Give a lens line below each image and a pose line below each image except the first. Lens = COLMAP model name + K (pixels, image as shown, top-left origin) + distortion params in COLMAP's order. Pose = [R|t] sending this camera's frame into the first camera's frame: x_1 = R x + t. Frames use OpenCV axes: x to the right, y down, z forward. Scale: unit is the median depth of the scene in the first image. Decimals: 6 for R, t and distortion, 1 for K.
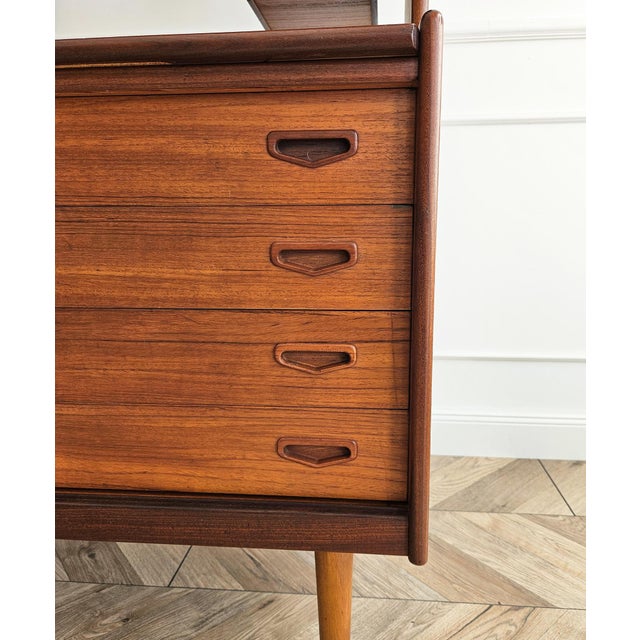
lens RADIAL K [[525.1, 0, 320.0], [0, 525.1, 320.0], [0, 0, 1]] dist [0.045399, -0.006085]
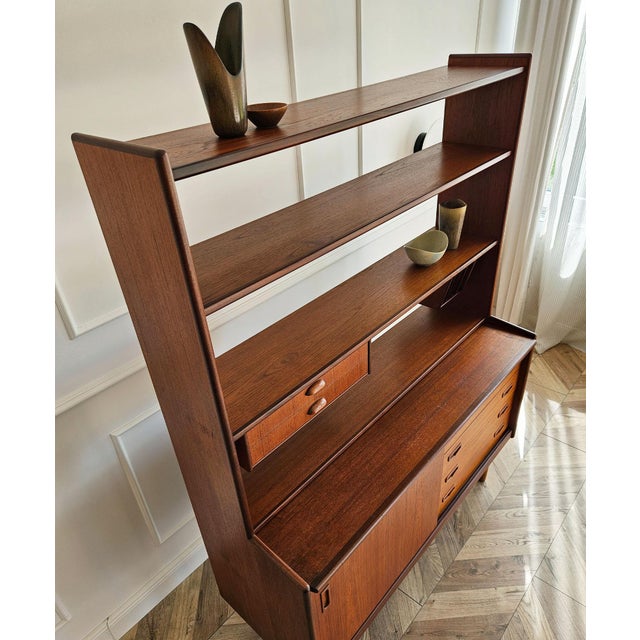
lens RADIAL K [[485.6, 0, 319.5], [0, 485.6, 337.9], [0, 0, 1]] dist [0.034995, 0.000130]
pose [[0.592749, -0.470274, 0.653828, -2.867440], [0.217317, 0.875097, 0.432409, -2.217424], [-0.775514, -0.114222, 0.620912, -0.096887]]
